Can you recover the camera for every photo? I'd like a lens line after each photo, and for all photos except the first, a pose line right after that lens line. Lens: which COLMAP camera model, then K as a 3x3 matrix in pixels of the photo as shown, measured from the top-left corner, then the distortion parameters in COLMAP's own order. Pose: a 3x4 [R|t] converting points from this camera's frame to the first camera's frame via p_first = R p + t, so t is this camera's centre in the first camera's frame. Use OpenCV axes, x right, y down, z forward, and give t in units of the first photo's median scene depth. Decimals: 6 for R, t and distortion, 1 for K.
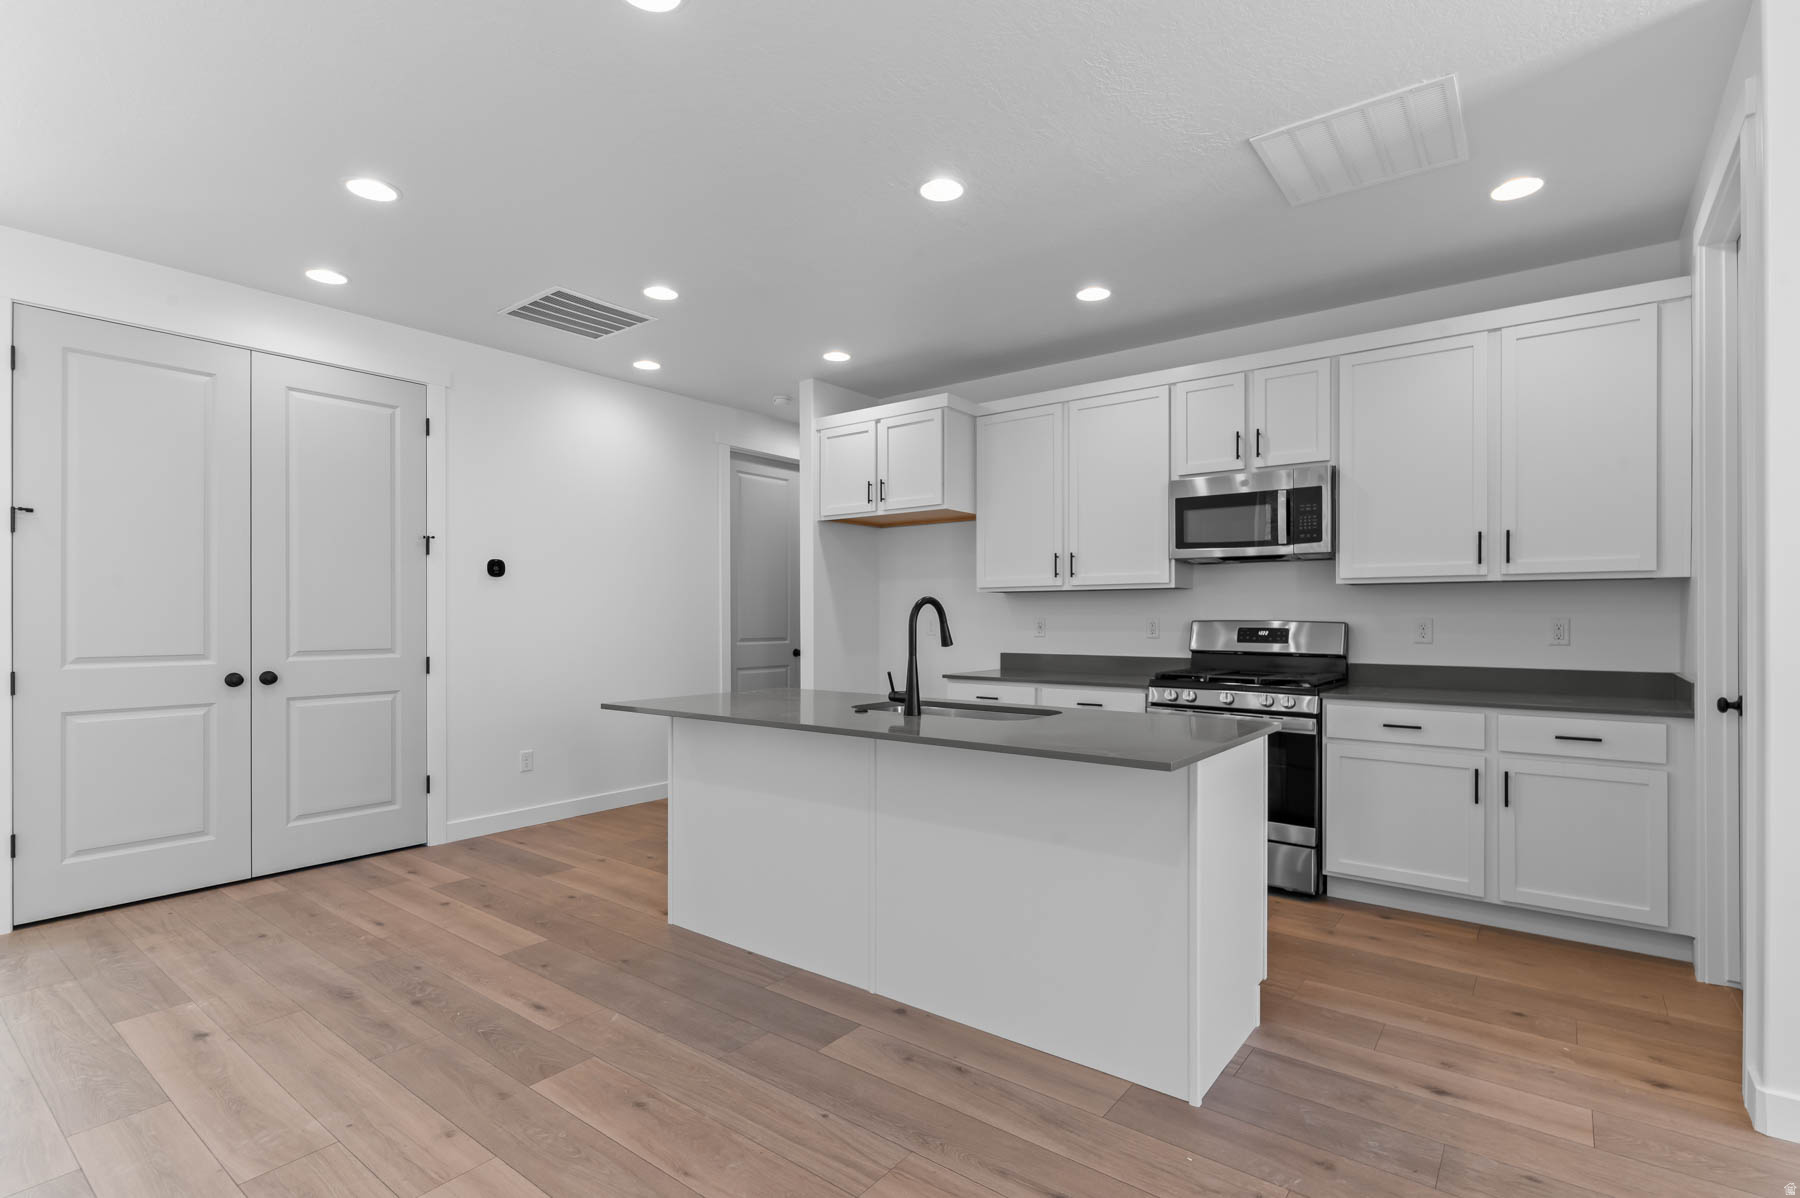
lens RADIAL K [[852.7, 0, 913.2], [0, 852.7, 610.9], [0, 0, 1]] dist [0.001266, -0.000805]
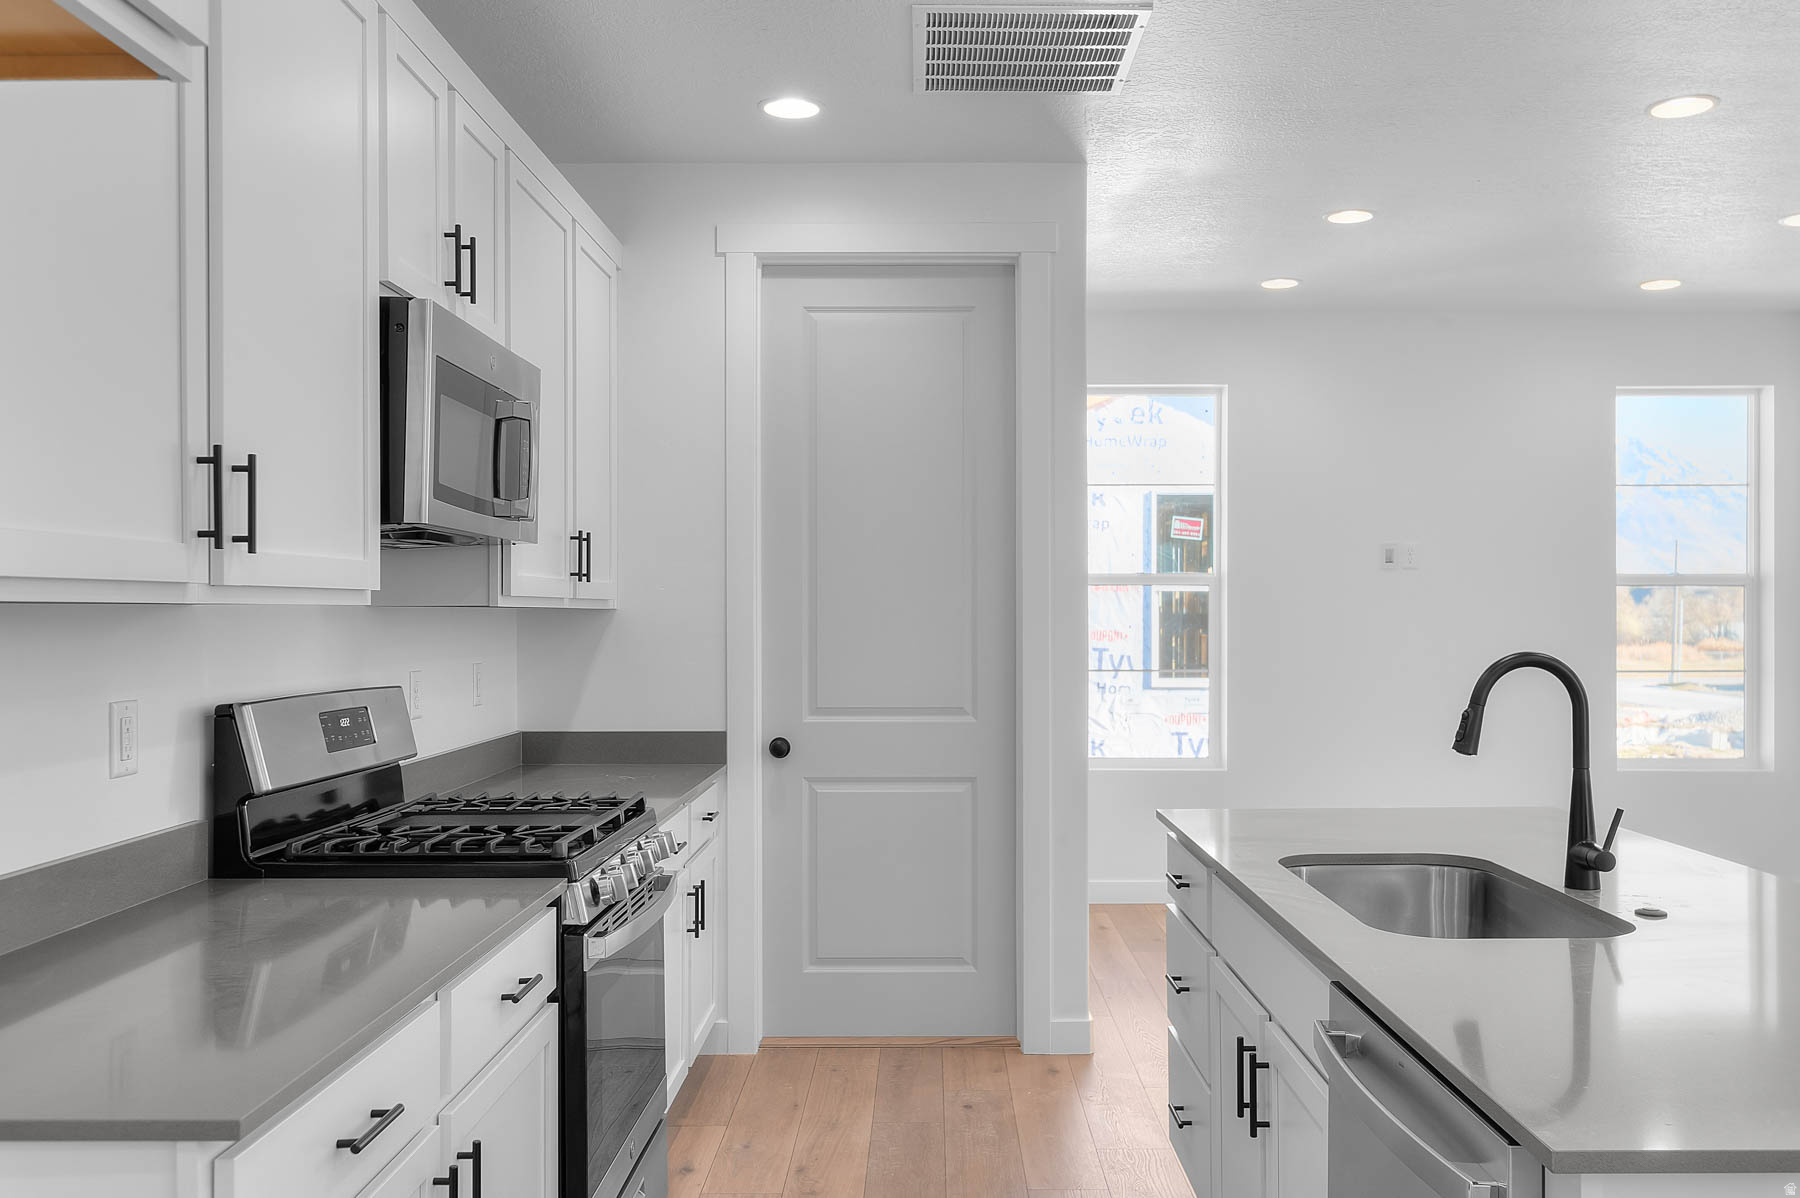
lens RADIAL K [[1426.8, 0, 908.8], [0, 1426.8, 601.5], [0, 0, 1]] dist [-0.058056, -0.001434]
pose [[-0.600240, 0.013284, 0.799709, -0.300263], [-0.000050, 0.999861, -0.016647, -0.021149], [-0.799820, -0.010032, -0.600157, 1.311295]]
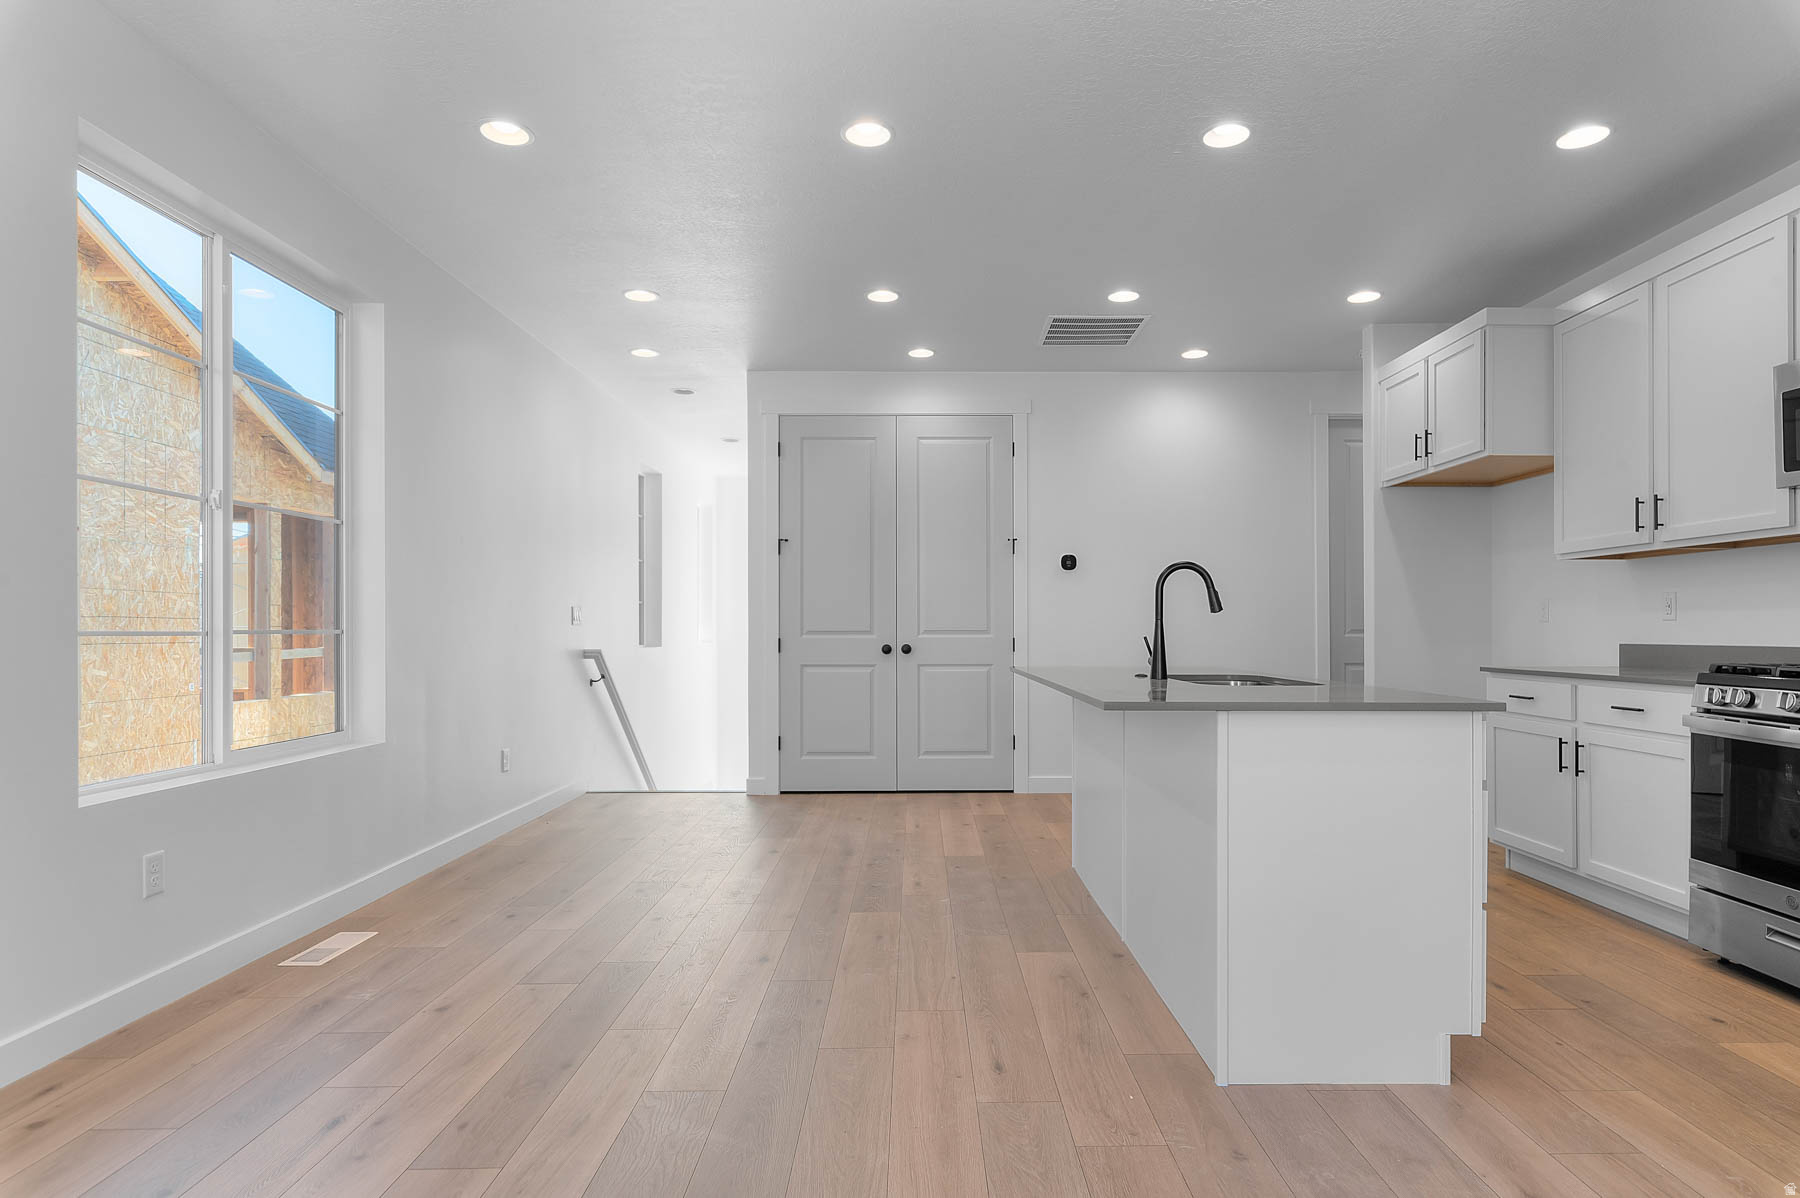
lens RADIAL K [[976.5, 0, 906.9], [0, 976.5, 613.7], [0, 0, 1]] dist [-0.000522, -0.000534]
pose [[0.604534, -0.011822, -0.796492, 0.541816], [0.005326, 0.999928, -0.010798, 0.040745], [0.796561, 0.002286, 0.604553, 0.043989]]
